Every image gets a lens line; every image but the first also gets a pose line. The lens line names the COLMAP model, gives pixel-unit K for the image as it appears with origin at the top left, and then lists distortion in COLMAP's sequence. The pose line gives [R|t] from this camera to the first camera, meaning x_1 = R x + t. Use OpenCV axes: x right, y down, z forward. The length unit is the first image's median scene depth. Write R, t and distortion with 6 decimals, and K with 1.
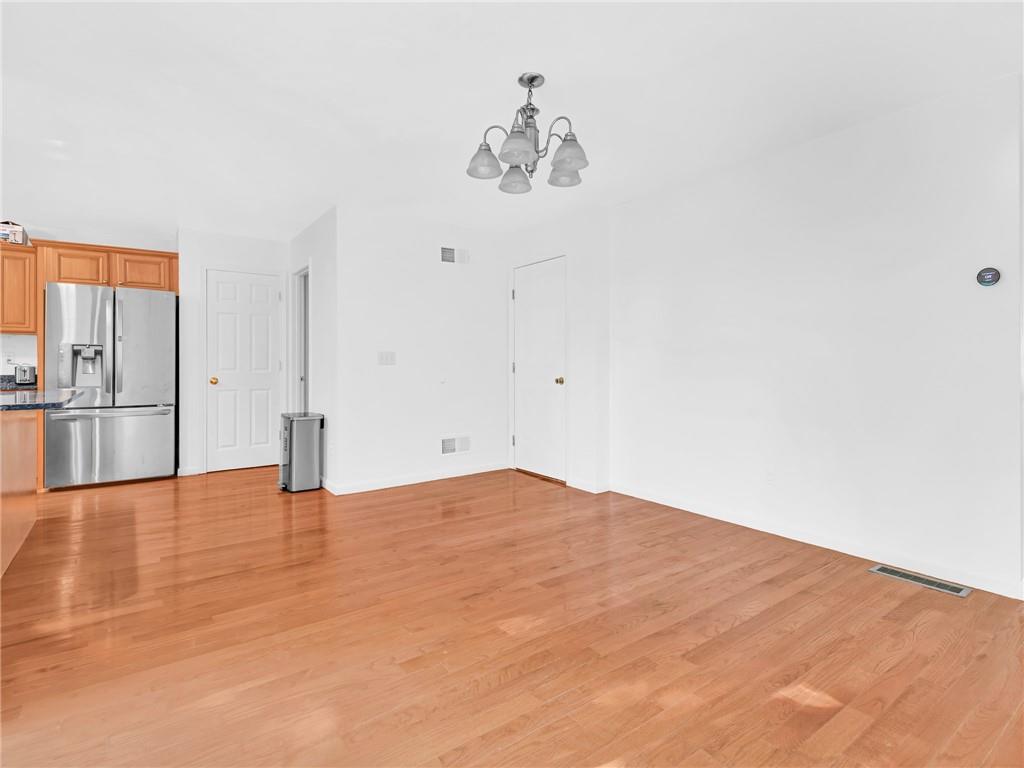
lens RADIAL K [[531.1, 0, 529.2], [0, 531.1, 363.4], [0, 0, 1]] dist [0.000296, -0.002041]
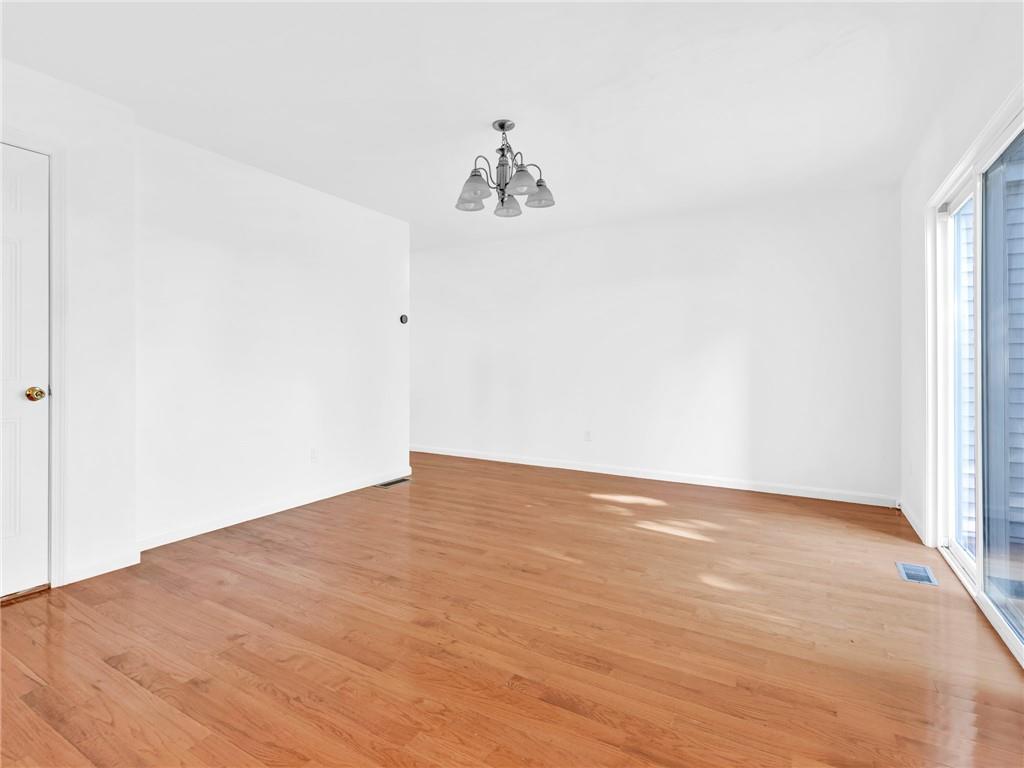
lens RADIAL K [[532.1, 0, 461.9], [0, 532.1, 359.4], [0, 0, 1]] dist [0.001477, -0.007357]
pose [[-0.354055, 0.008241, 0.935188, -0.585403], [0.000521, 0.999963, -0.008614, 0.003062], [-0.935224, -0.002563, -0.354046, 0.814578]]
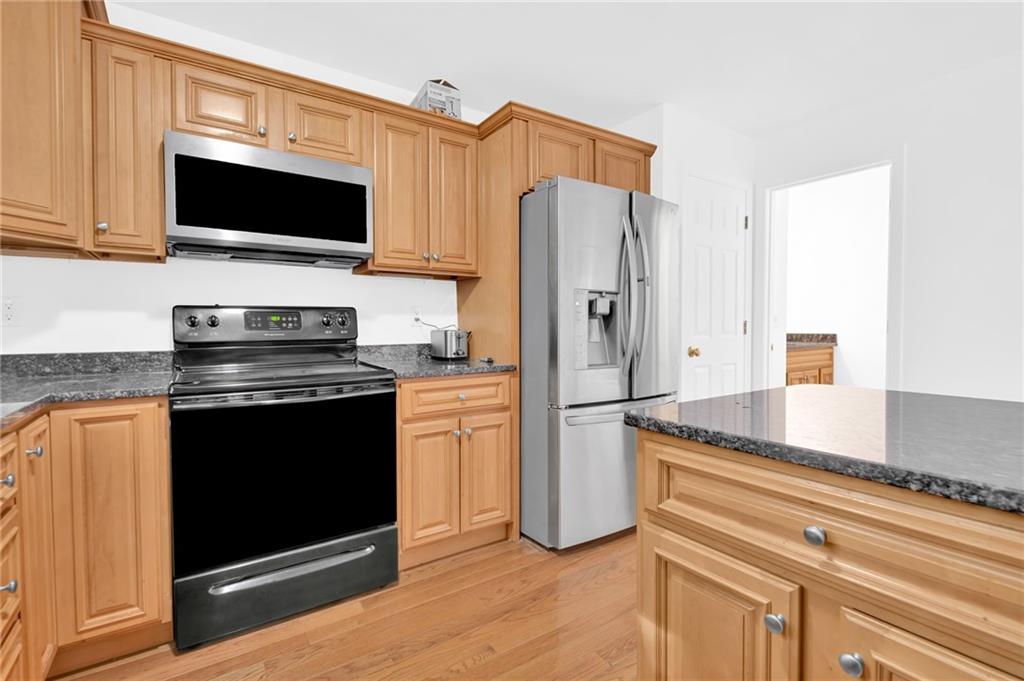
lens RADIAL K [[474.7, 0, 514.7], [0, 474.7, 329.4], [0, 0, 1]] dist [0.005744, -0.000151]
pose [[0.999537, -0.000530, -0.030409, -0.906680], [0.001016, 0.999872, 0.015943, -0.002953], [0.030397, -0.015967, 0.999410, 0.486171]]
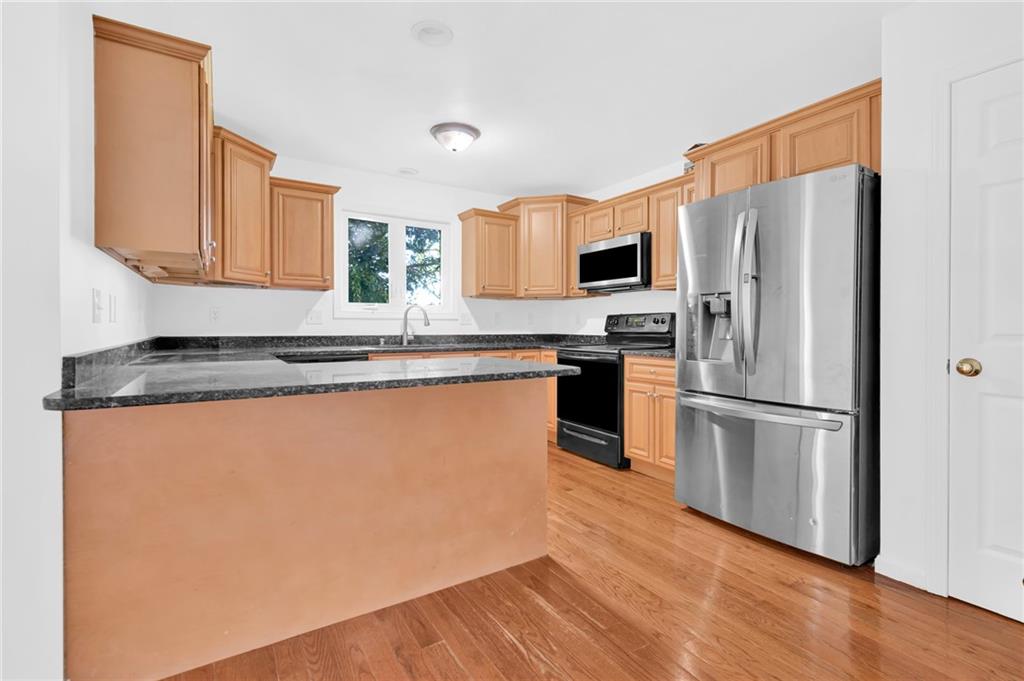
lens RADIAL K [[474.7, 0, 514.7], [0, 474.7, 329.4], [0, 0, 1]] dist [0.005744, -0.000151]
pose [[-0.083290, 0.006919, -0.996501, -0.258339], [0.001479, 0.999976, 0.006820, 0.003207], [0.996524, -0.000905, -0.083299, 0.804959]]
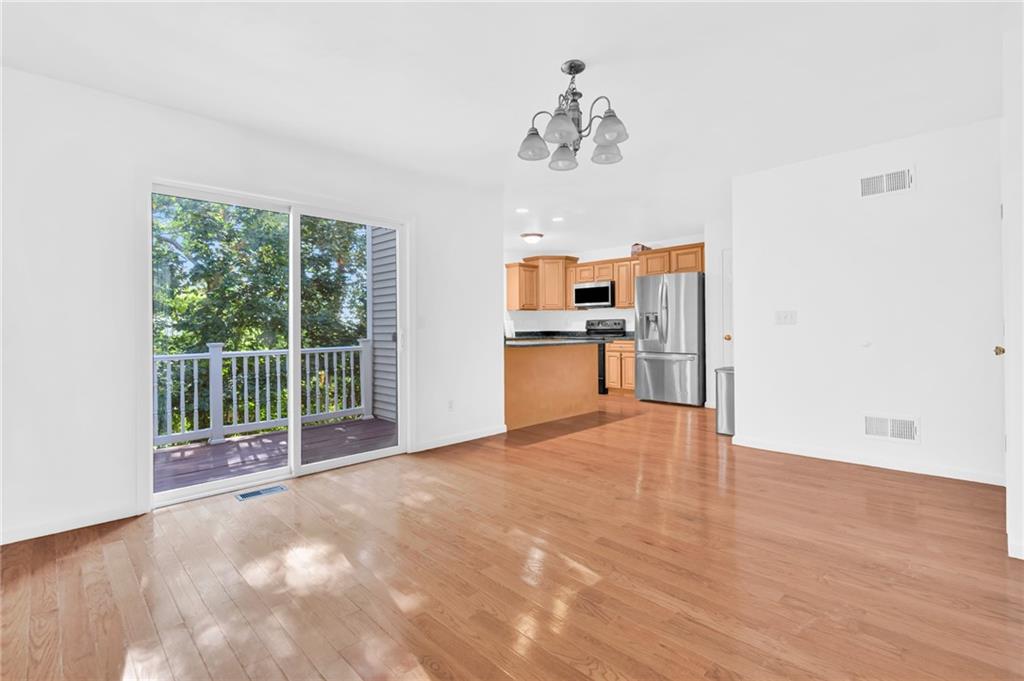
lens RADIAL K [[470.1, 0, 512.7], [0, 470.1, 322.8], [0, 0, 1]] dist [0.000167, -0.000213]
pose [[0.126636, -0.008022, -0.991917, 0.512390], [0.010367, 0.999923, -0.006763, 0.000077], [0.991895, -0.009427, 0.126709, 0.403291]]
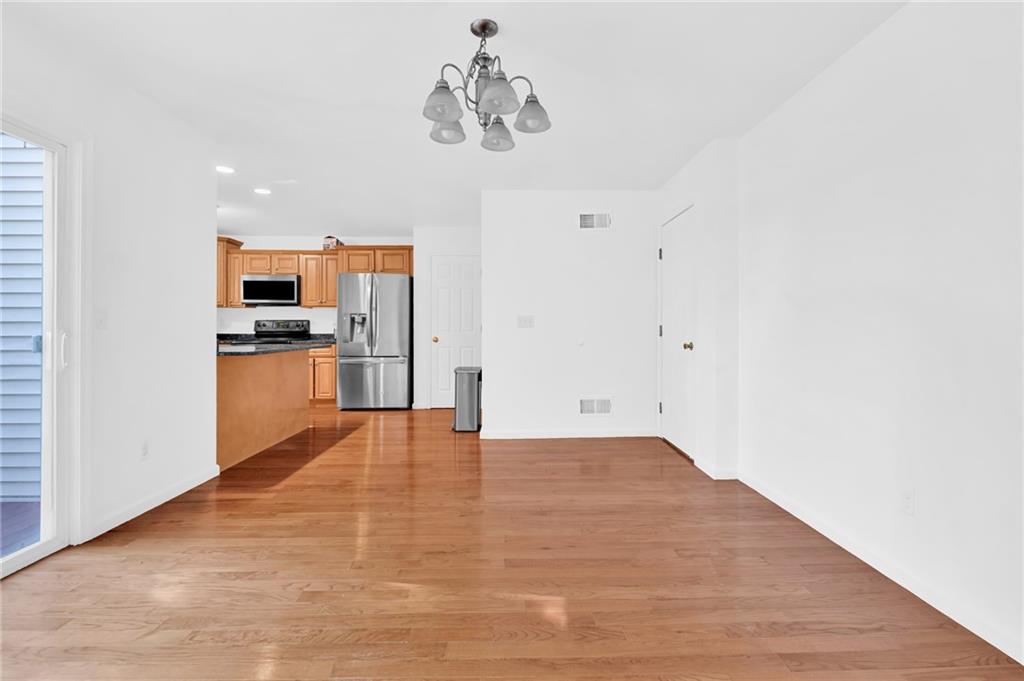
lens RADIAL K [[474.7, 0, 514.7], [0, 474.7, 329.4], [0, 0, 1]] dist [0.005744, -0.000151]
pose [[0.808785, 0.004243, -0.588090, 0.297158], [-0.000468, 0.999978, 0.006572, -0.000636], [0.588105, -0.005040, 0.808769, 0.184330]]
